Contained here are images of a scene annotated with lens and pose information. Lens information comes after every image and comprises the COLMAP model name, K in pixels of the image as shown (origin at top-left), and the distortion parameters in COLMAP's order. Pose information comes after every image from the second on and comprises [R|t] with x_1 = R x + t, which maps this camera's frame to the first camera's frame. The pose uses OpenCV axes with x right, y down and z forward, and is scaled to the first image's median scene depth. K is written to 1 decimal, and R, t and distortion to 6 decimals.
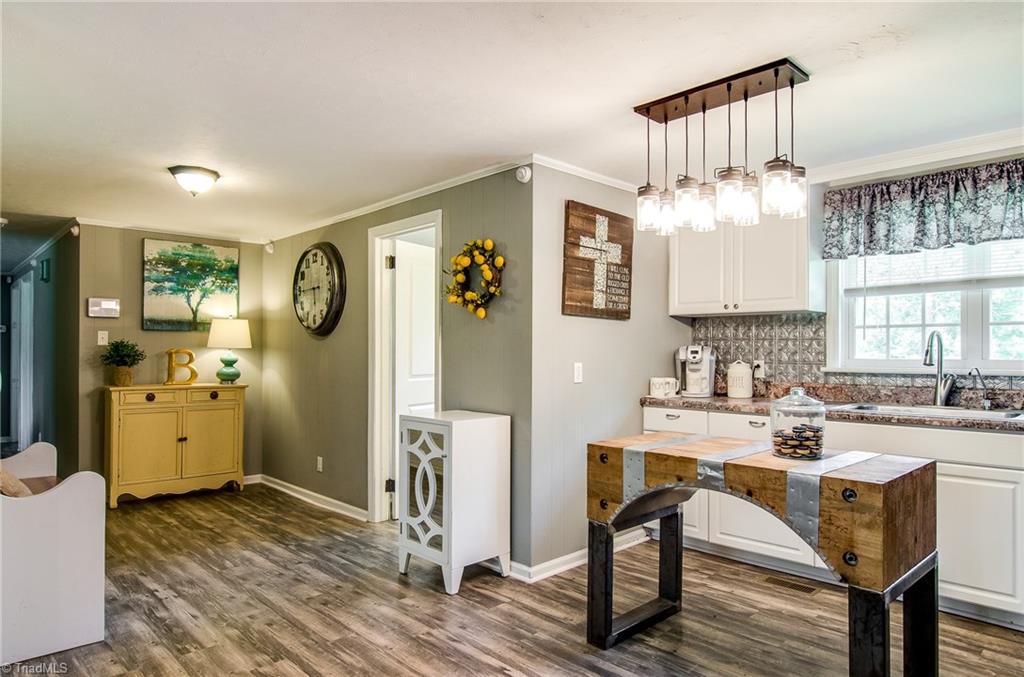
lens RADIAL K [[625.3, 0, 512.0], [0, 625.3, 338.5], [0, 0, 1]] dist [-0.003746, -0.001200]
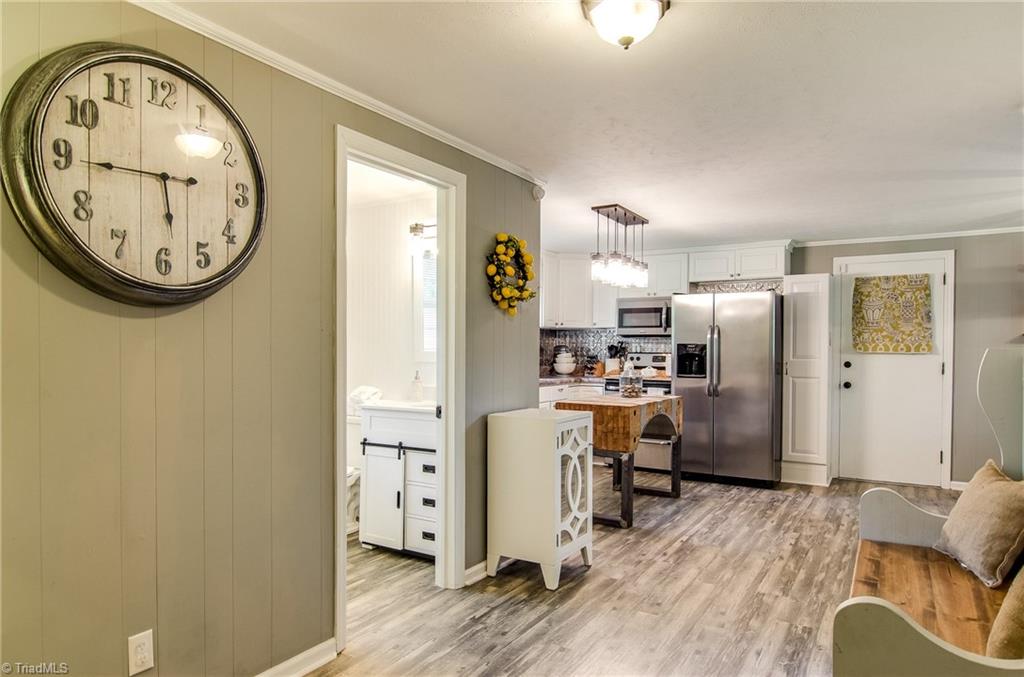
lens RADIAL K [[639.0, 0, 510.8], [0, 639.0, 361.1], [0, 0, 1]] dist [-0.002140, -0.000896]
pose [[-0.252570, -0.017966, 0.967412, -1.082801], [-0.023932, 0.999638, 0.012316, 0.028509], [-0.967283, -0.020042, -0.252908, 1.328532]]
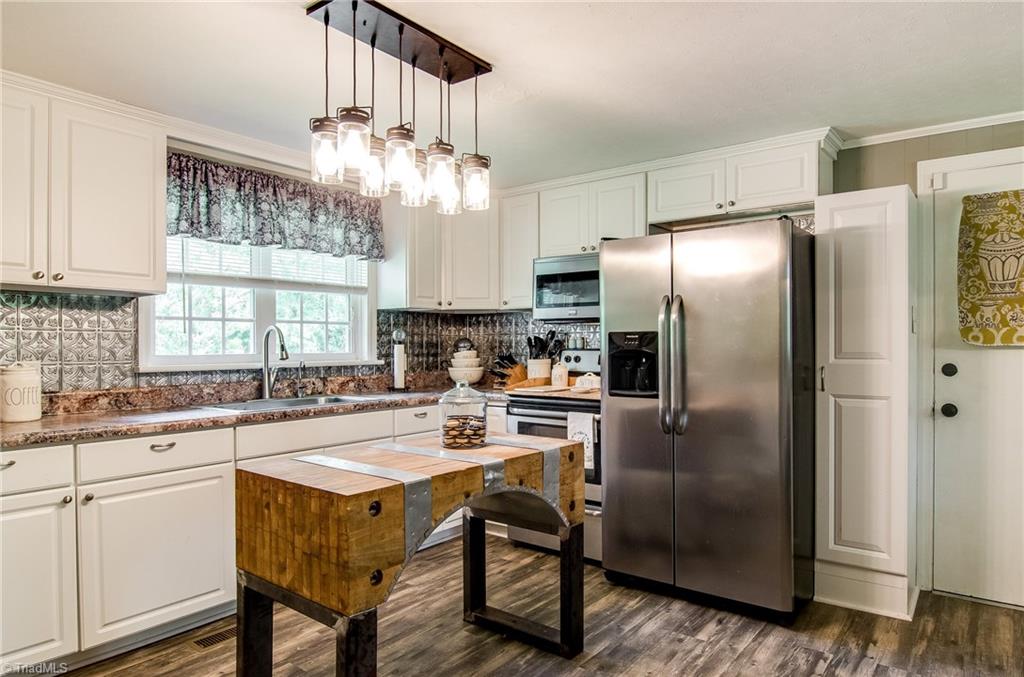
lens RADIAL K [[637.8, 0, 511.5], [0, 637.8, 351.4], [0, 0, 1]] dist [-0.008932, -0.003225]
pose [[-0.149384, -0.008749, 0.988740, -0.403070], [-0.015541, 0.999858, 0.006500, 0.015545], [-0.988657, -0.014396, -0.149499, 0.726236]]
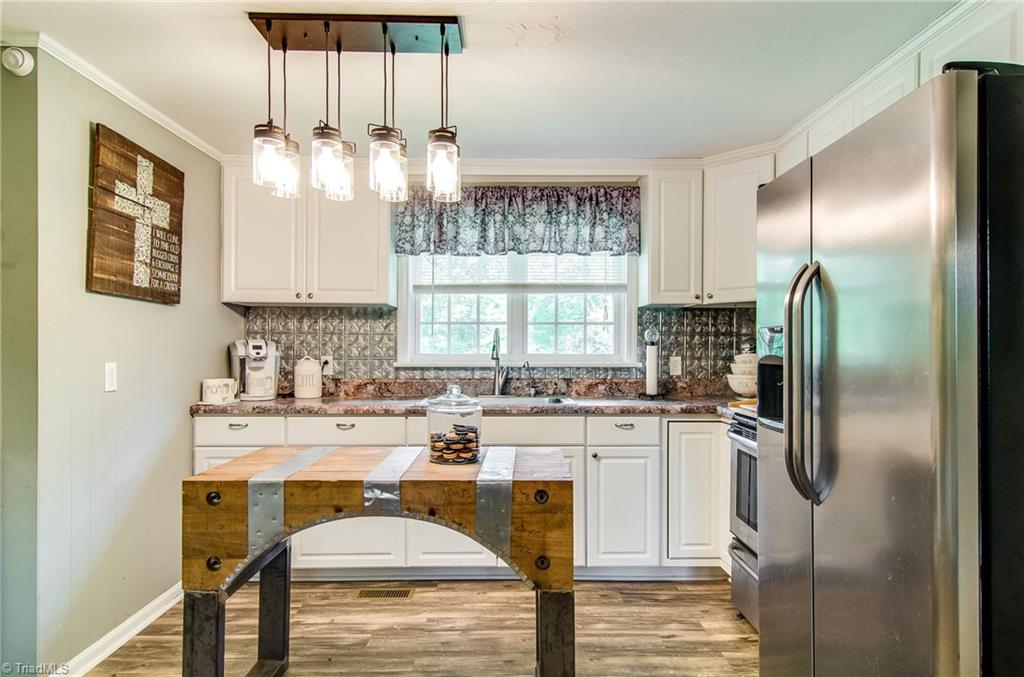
lens RADIAL K [[615.7, 0, 513.5], [0, 615.7, 348.5], [0, 0, 1]] dist [0.013268, -0.003044]
pose [[0.682702, -0.001037, 0.730696, -0.098294], [-0.016516, 0.999722, 0.016850, 0.004706], [-0.730510, -0.023571, 0.682495, 0.215436]]
